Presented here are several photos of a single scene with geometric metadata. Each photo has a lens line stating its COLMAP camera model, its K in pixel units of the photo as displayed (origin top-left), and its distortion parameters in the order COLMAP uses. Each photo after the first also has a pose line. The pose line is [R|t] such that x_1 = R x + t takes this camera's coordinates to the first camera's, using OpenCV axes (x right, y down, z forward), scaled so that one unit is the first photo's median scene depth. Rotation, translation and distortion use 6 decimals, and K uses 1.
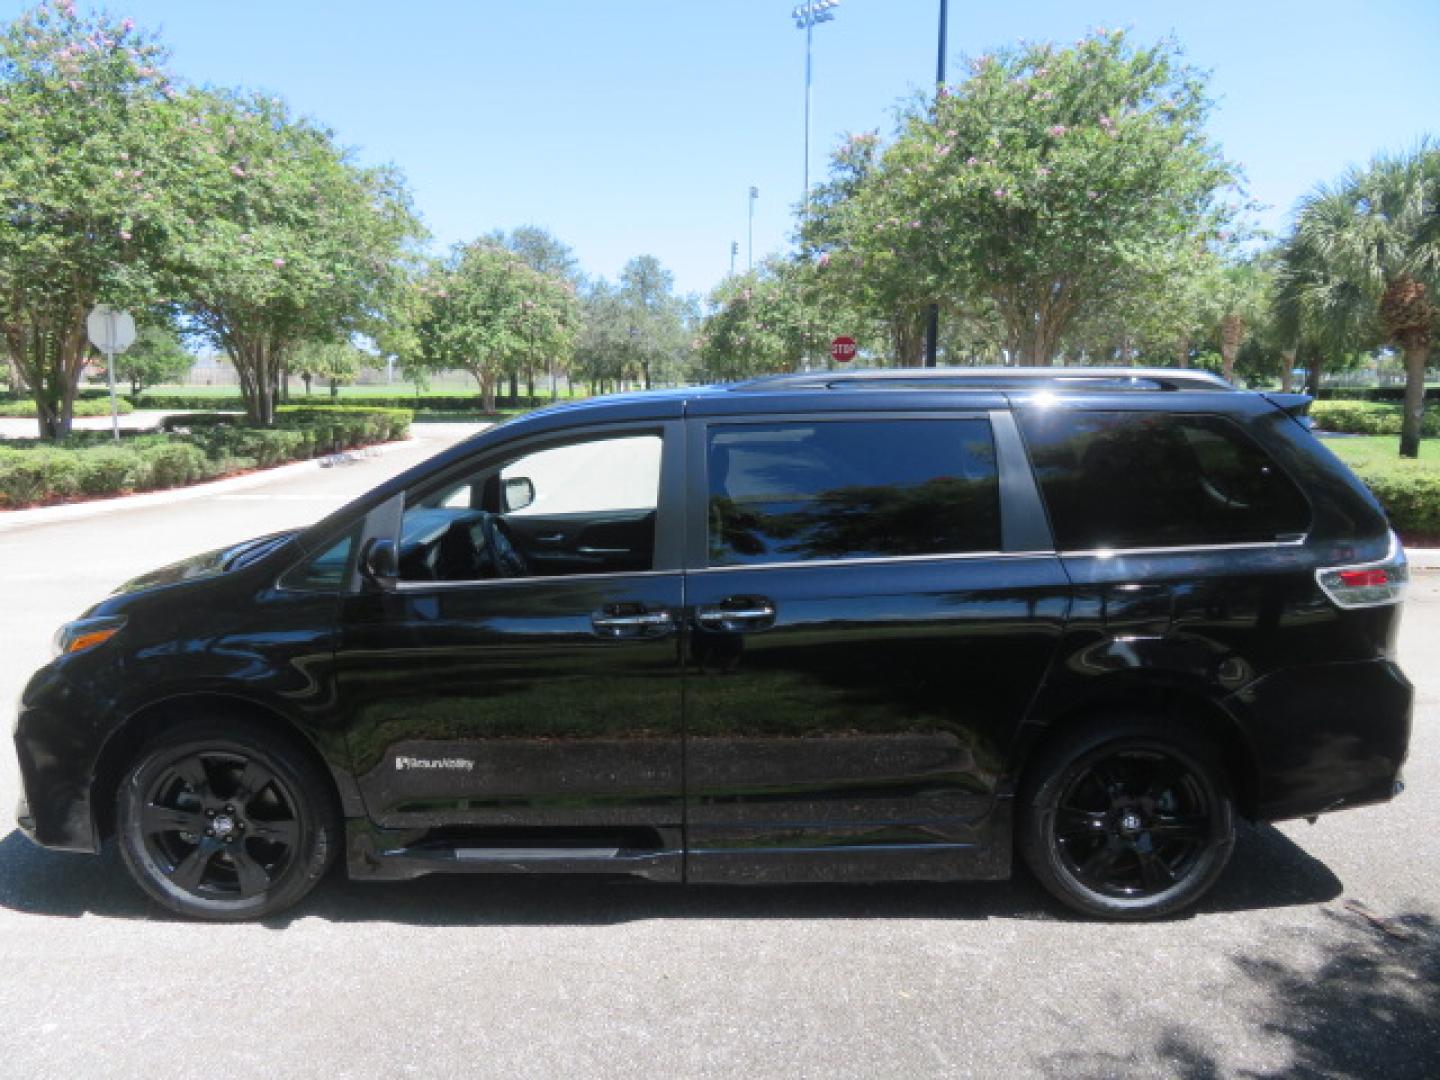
lens RADIAL K [[1000.6, 0, 715.9], [0, 1000.6, 542.7], [0, 0, 1]] dist [0.003132, -0.000094]
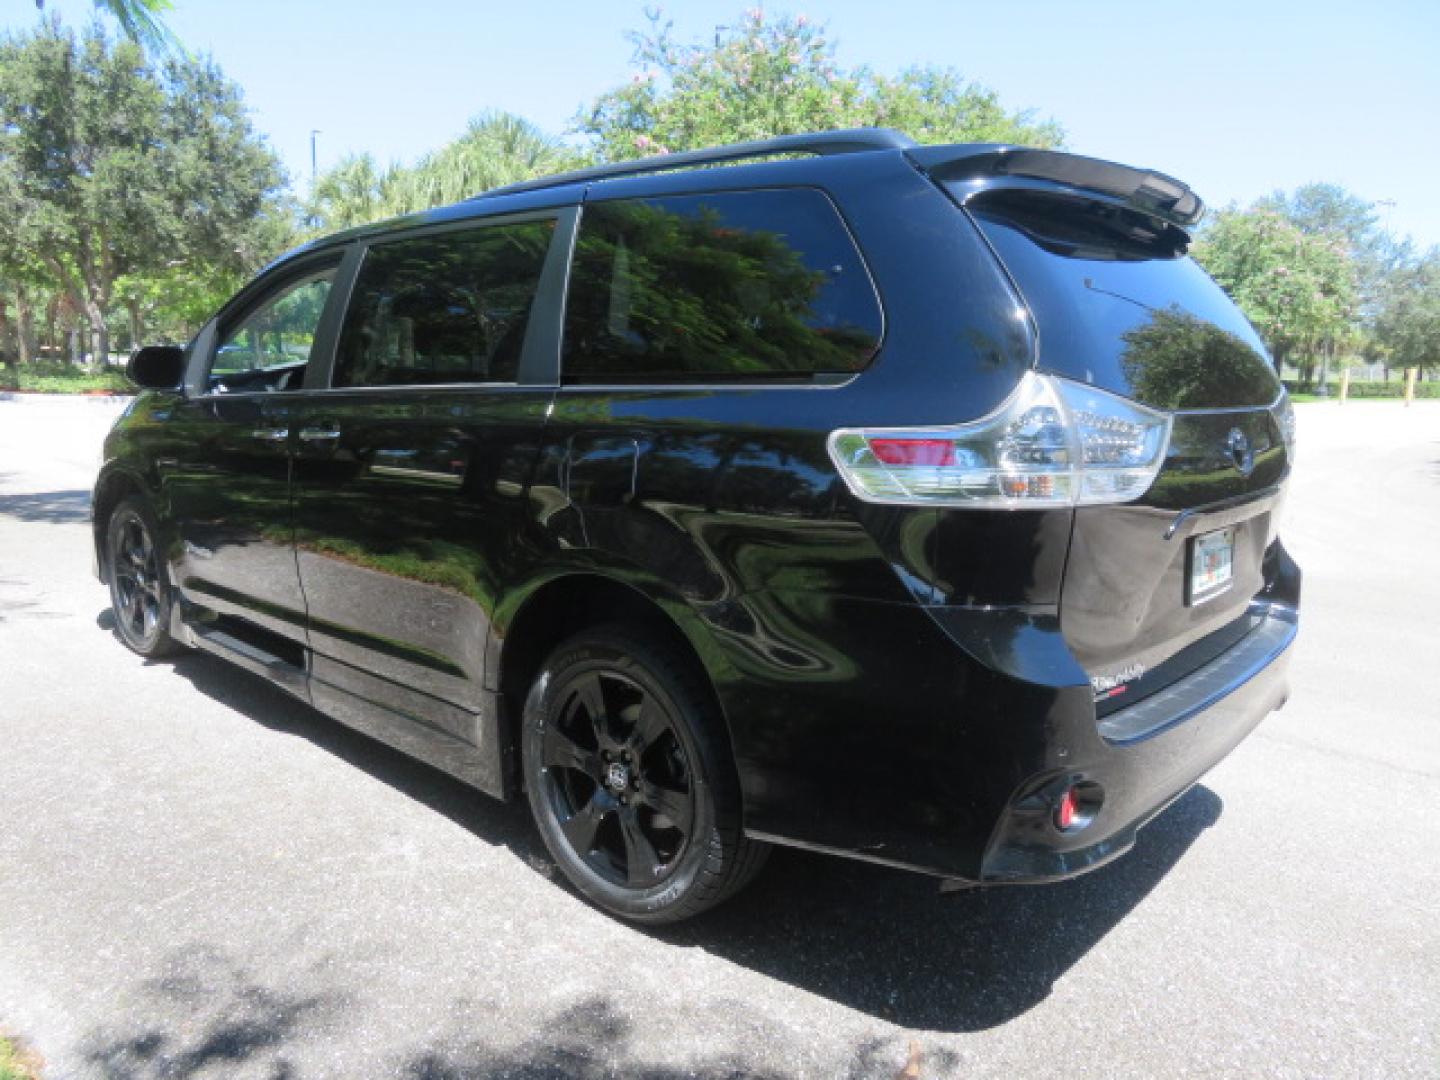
lens RADIAL K [[1000.6, 0, 722.1], [0, 1000.6, 536.7], [0, 0, 1]] dist [0.003132, -0.000094]
pose [[0.740578, 0.130032, -0.659270, 0.189616], [-0.124537, 0.990662, 0.055498, 0.012872], [0.660330, 0.041003, 0.749856, 0.105942]]
